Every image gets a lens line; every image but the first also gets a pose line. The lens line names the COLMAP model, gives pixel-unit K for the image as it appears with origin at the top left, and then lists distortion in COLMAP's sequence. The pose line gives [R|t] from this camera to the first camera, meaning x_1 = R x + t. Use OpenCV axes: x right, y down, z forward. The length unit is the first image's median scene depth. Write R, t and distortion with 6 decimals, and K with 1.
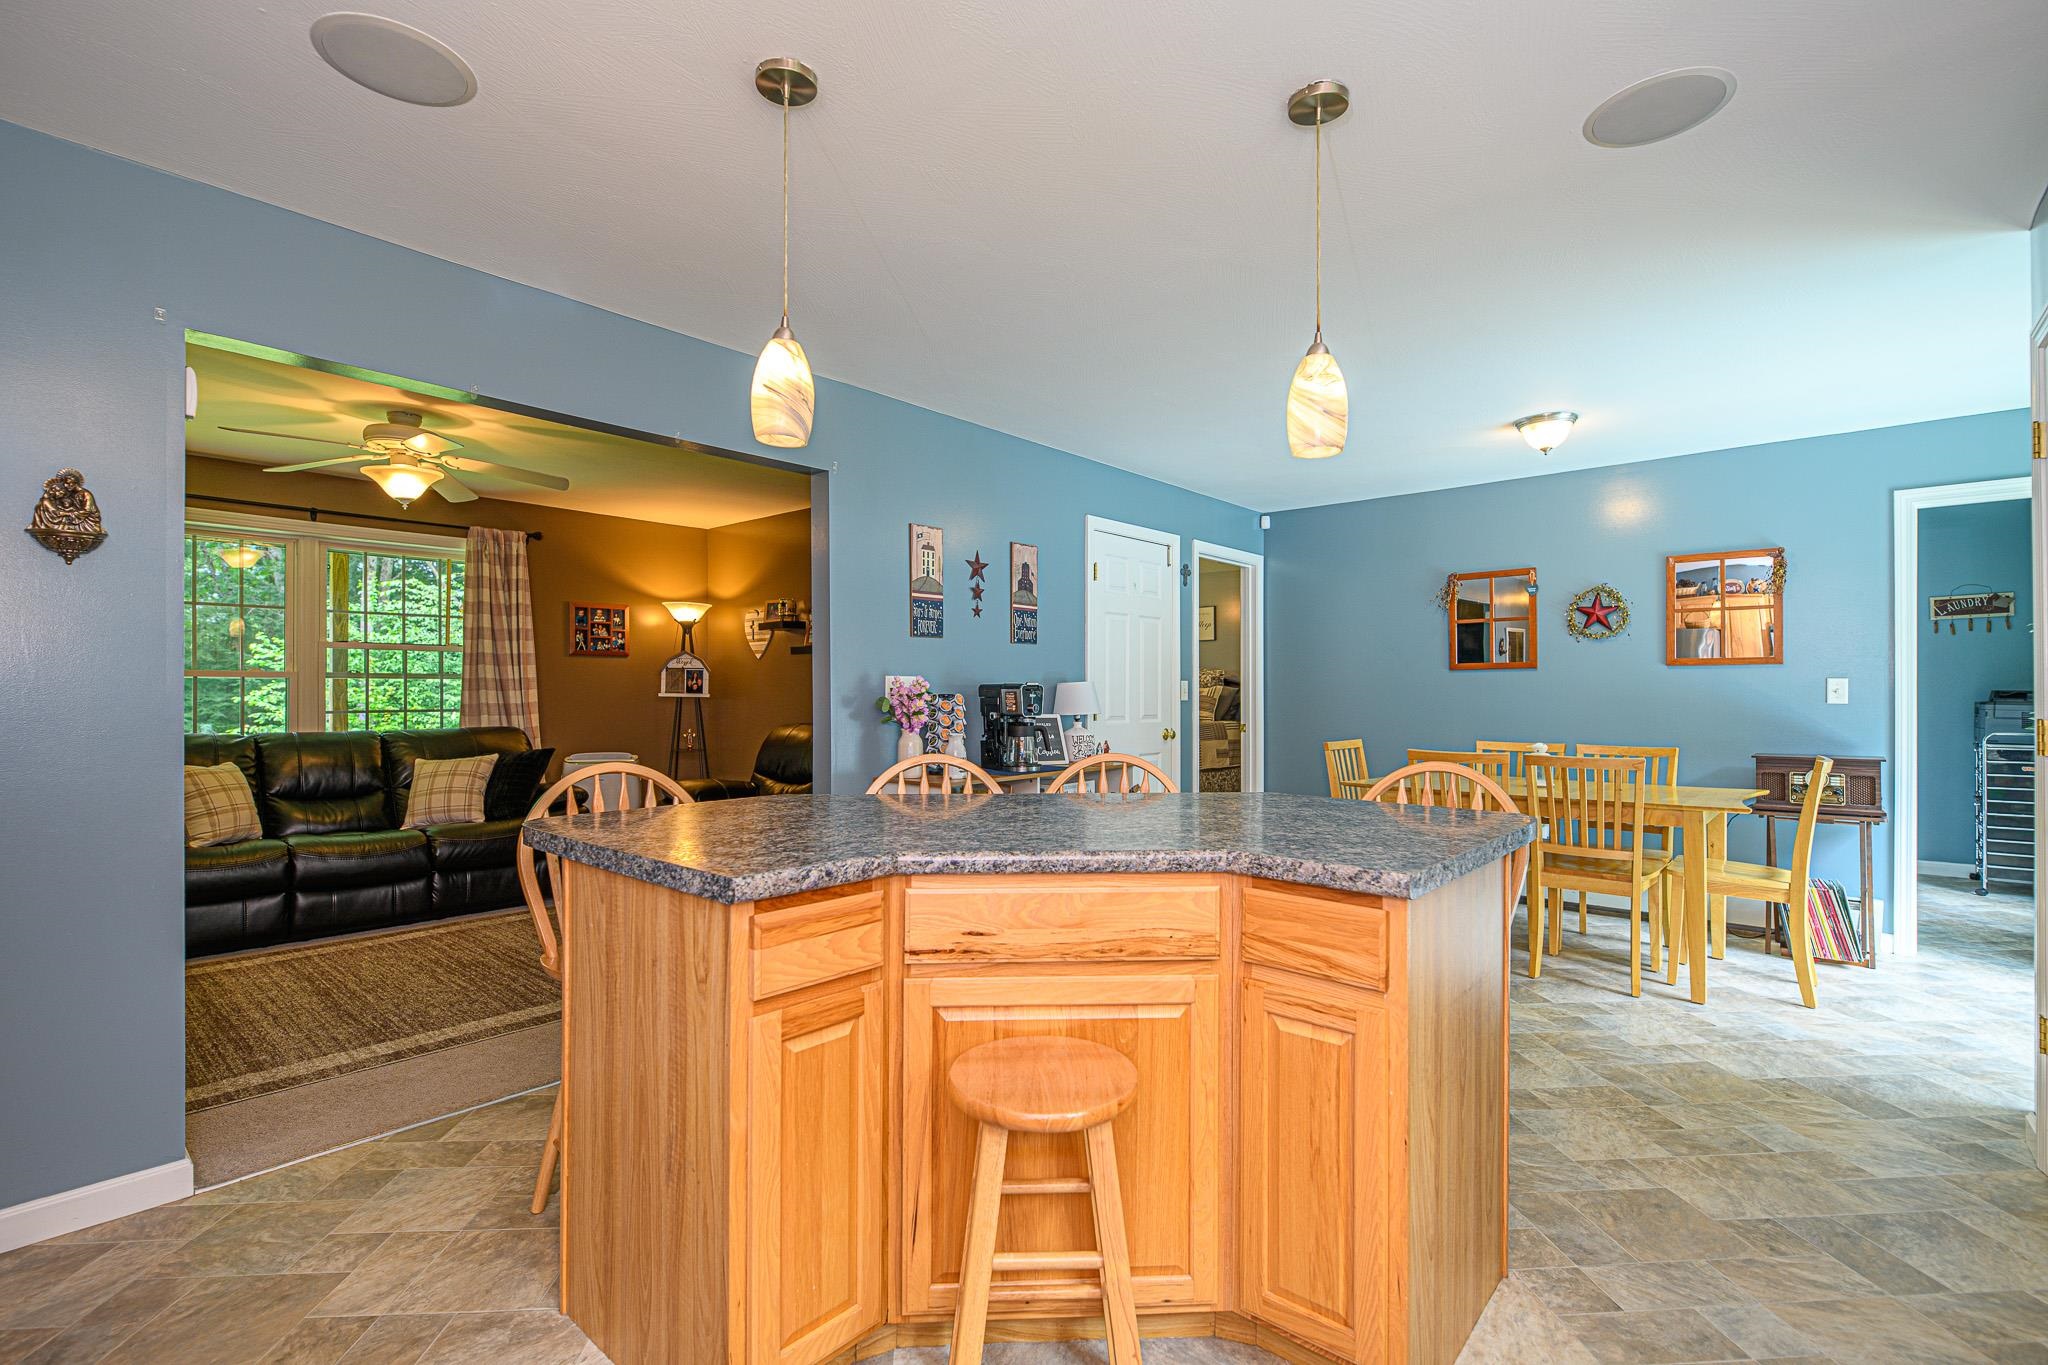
lens RADIAL K [[919.4, 0, 1024.8], [0, 919.4, 686.0], [0, 0, 1]] dist [0.002427, -0.003263]
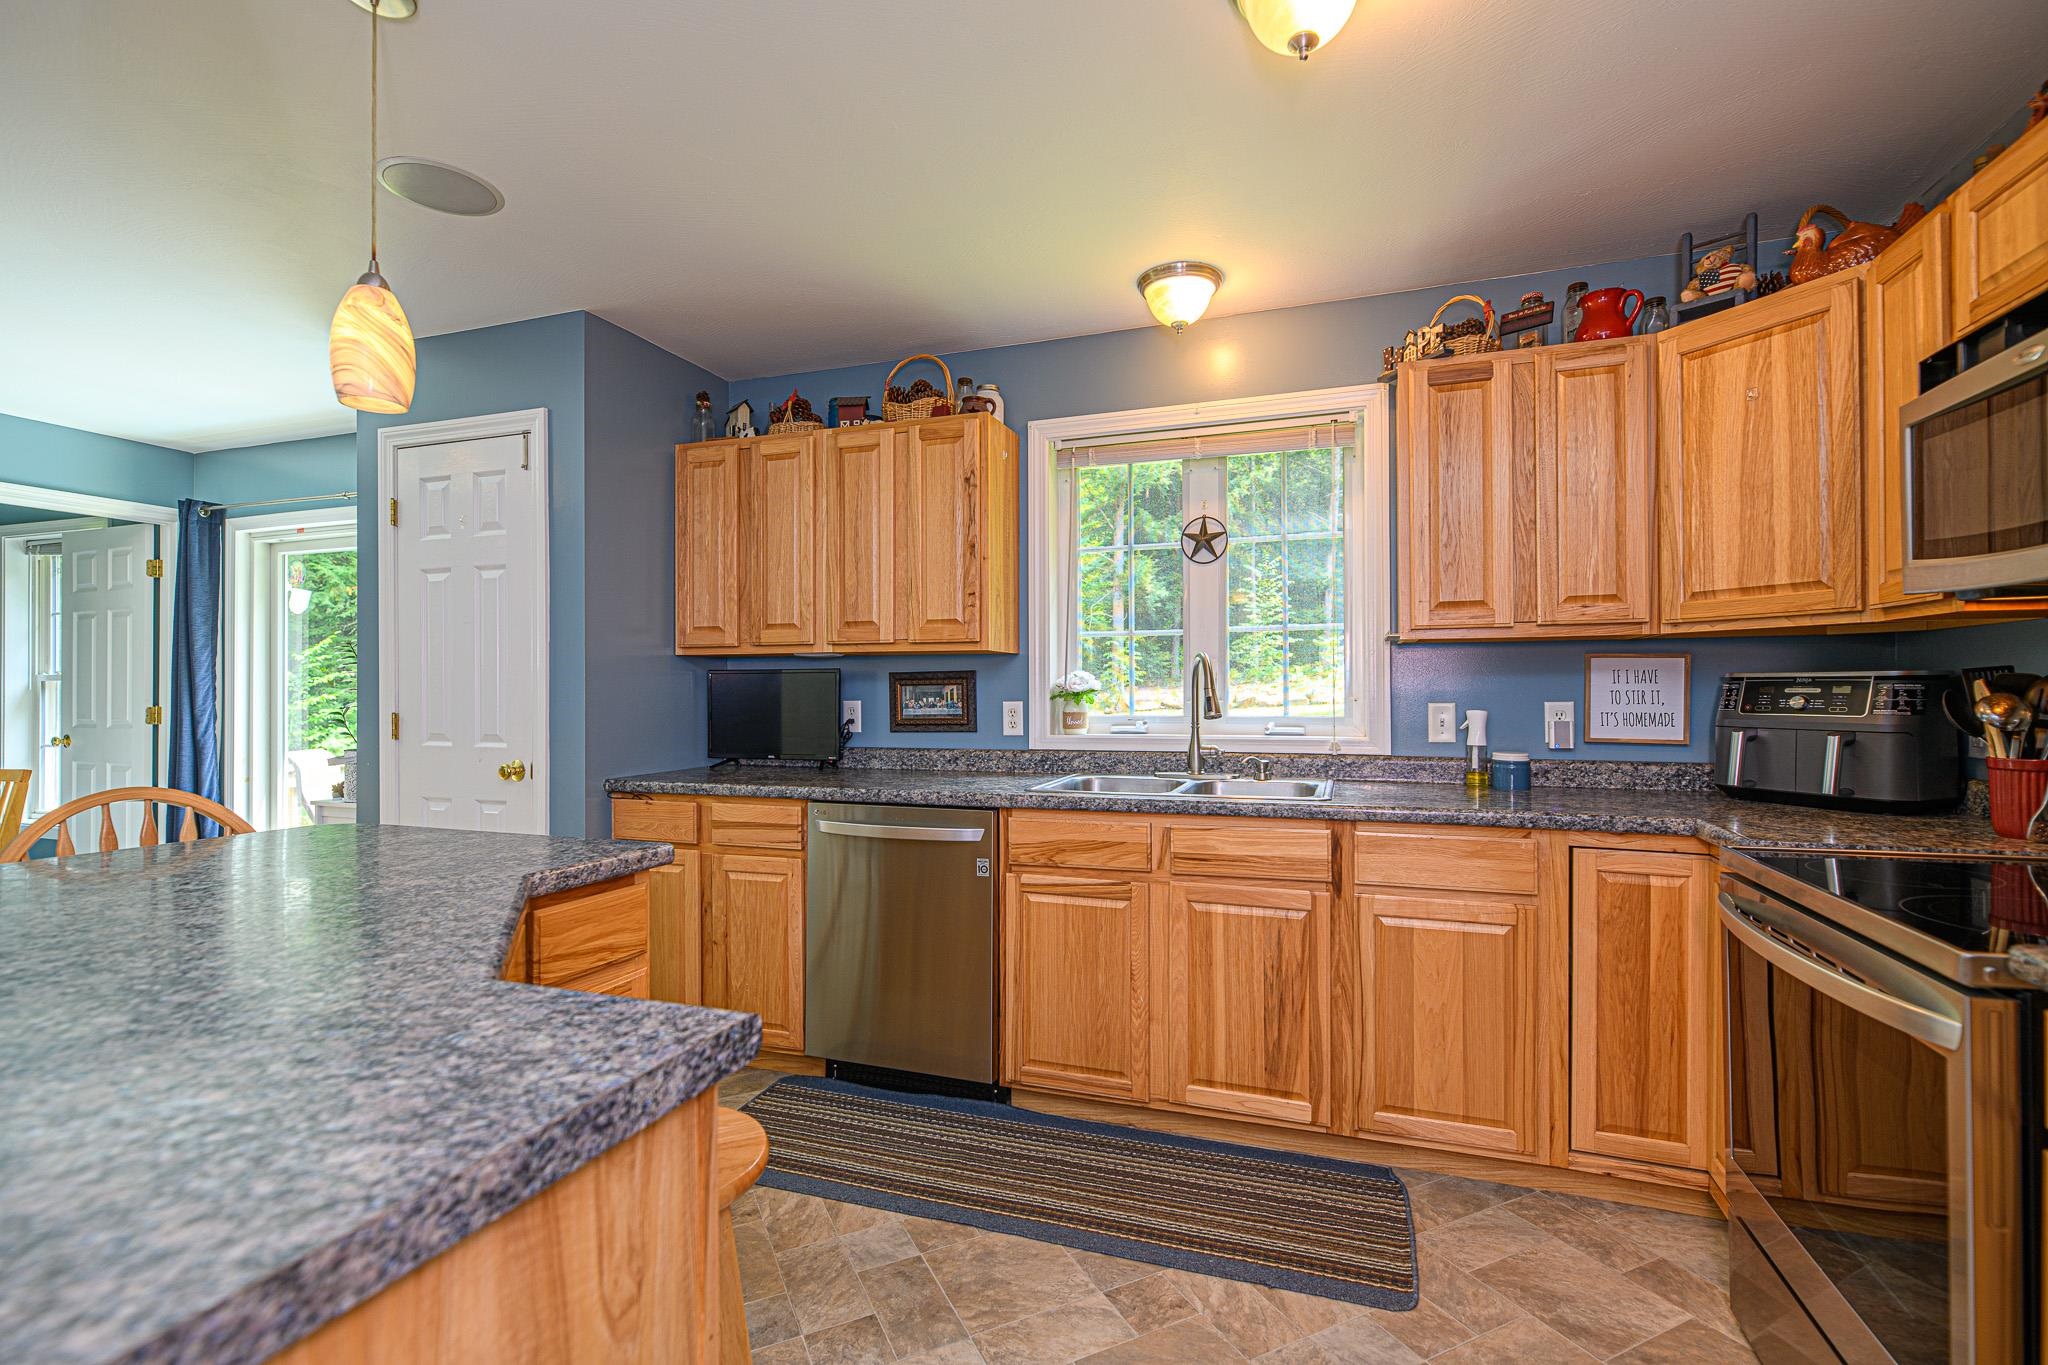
lens RADIAL K [[919.4, 0, 1033.9], [0, 919.4, 684.3], [0, 0, 1]] dist [0.002427, -0.003263]
pose [[-0.367441, 0.002756, 0.930043, -0.286453], [-0.000830, 0.999994, -0.003291, -0.000765], [-0.930047, -0.001981, -0.367436, 0.320209]]
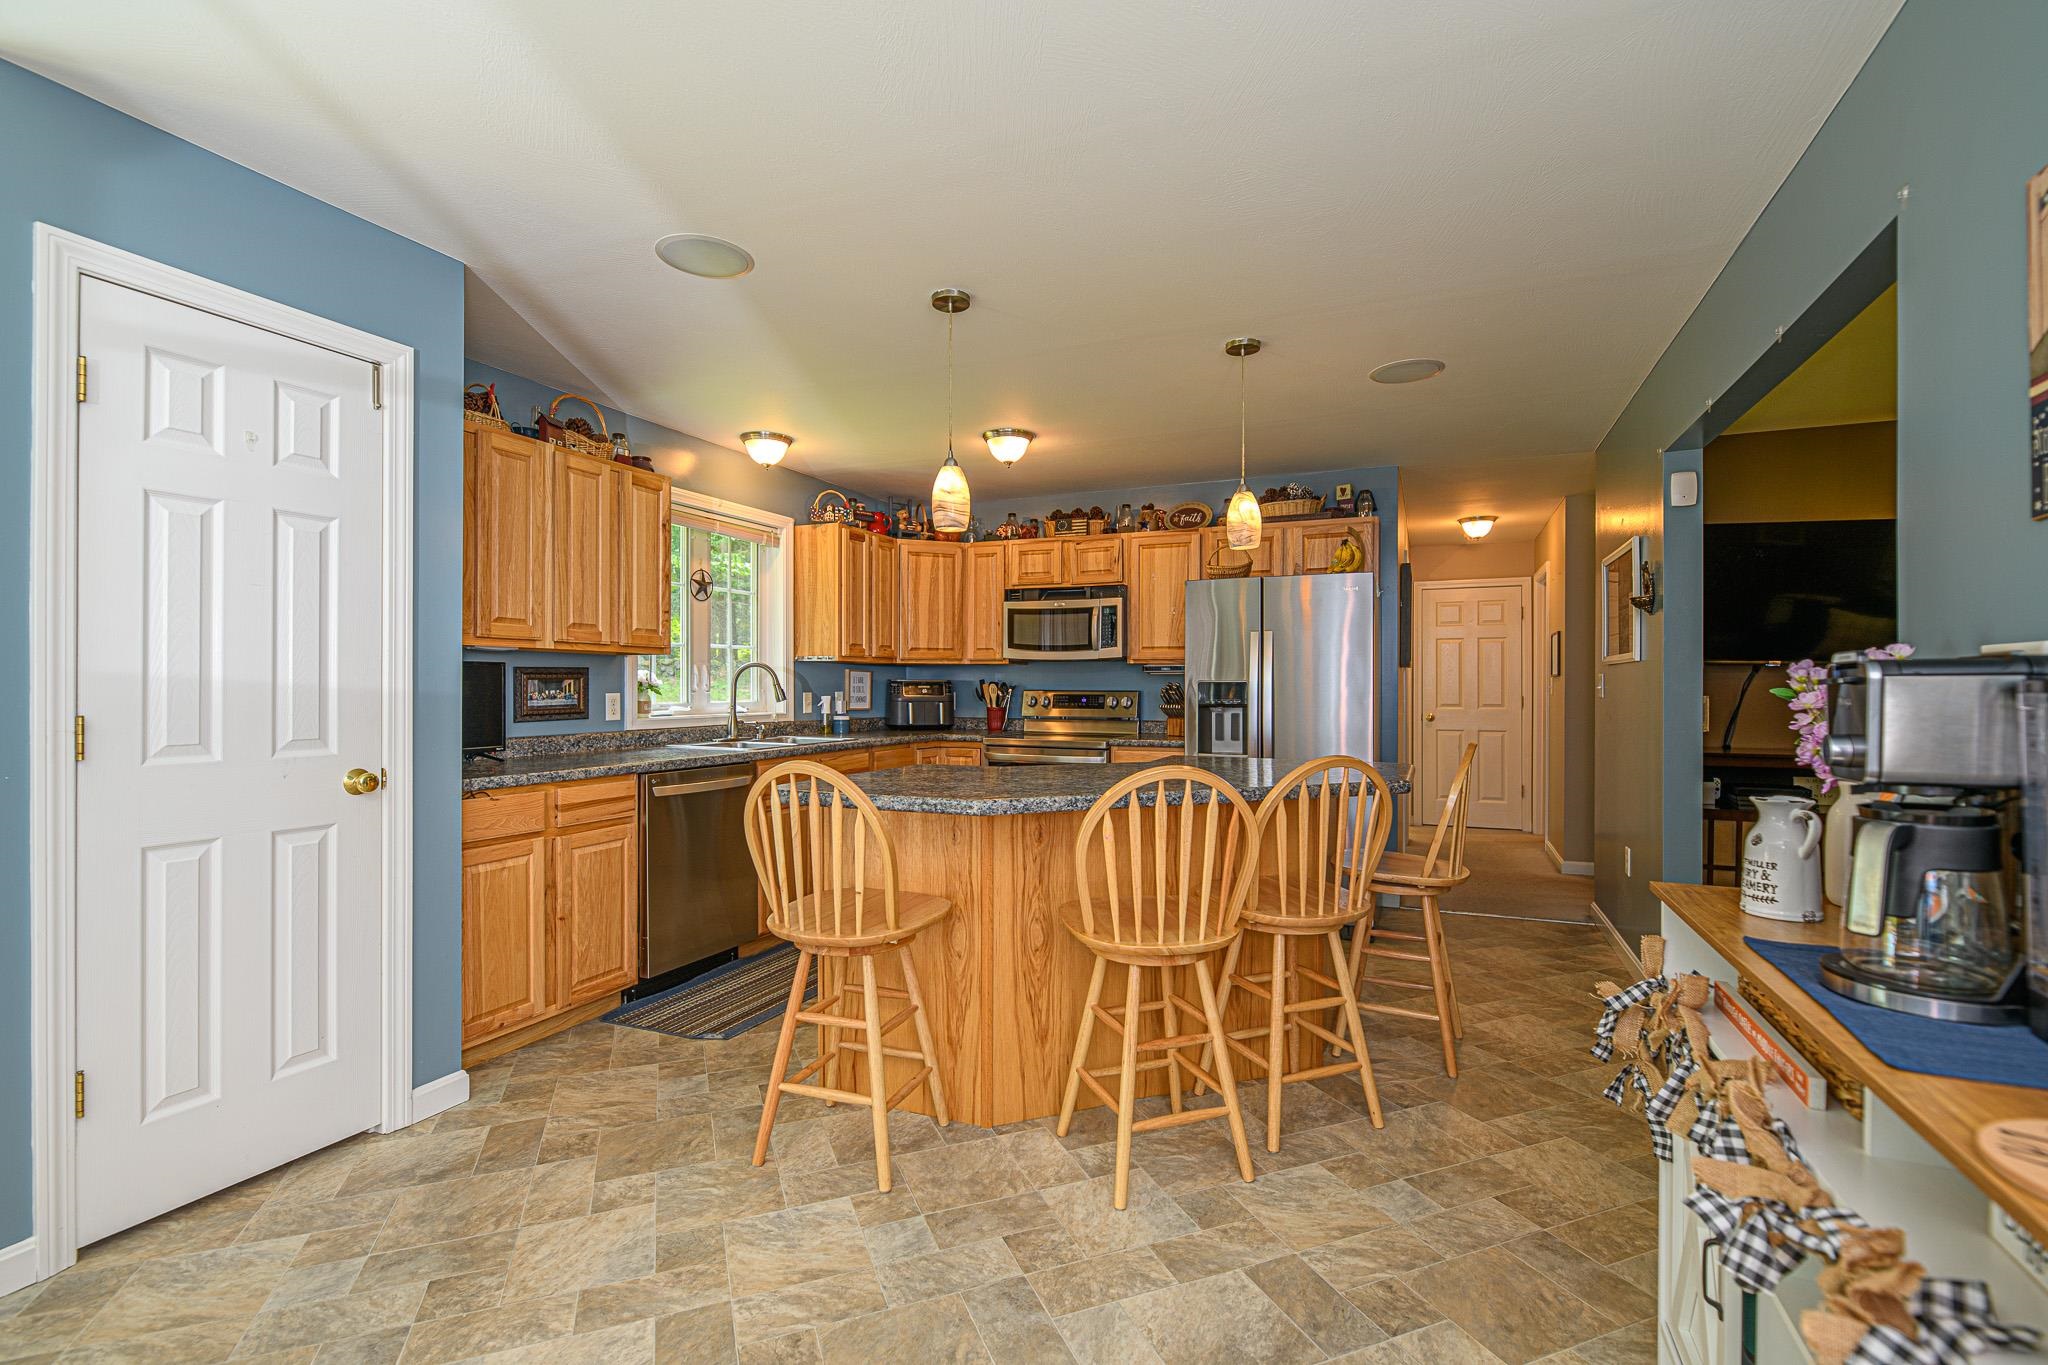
lens RADIAL K [[919.4, 0, 1027.2], [0, 919.4, 687.7], [0, 0, 1]] dist [0.002427, -0.003263]
pose [[-0.957203, -0.005961, -0.289356, 0.260240], [-0.005141, 0.999980, -0.003597, 0.005947], [0.289372, -0.001956, -0.957215, 1.051346]]
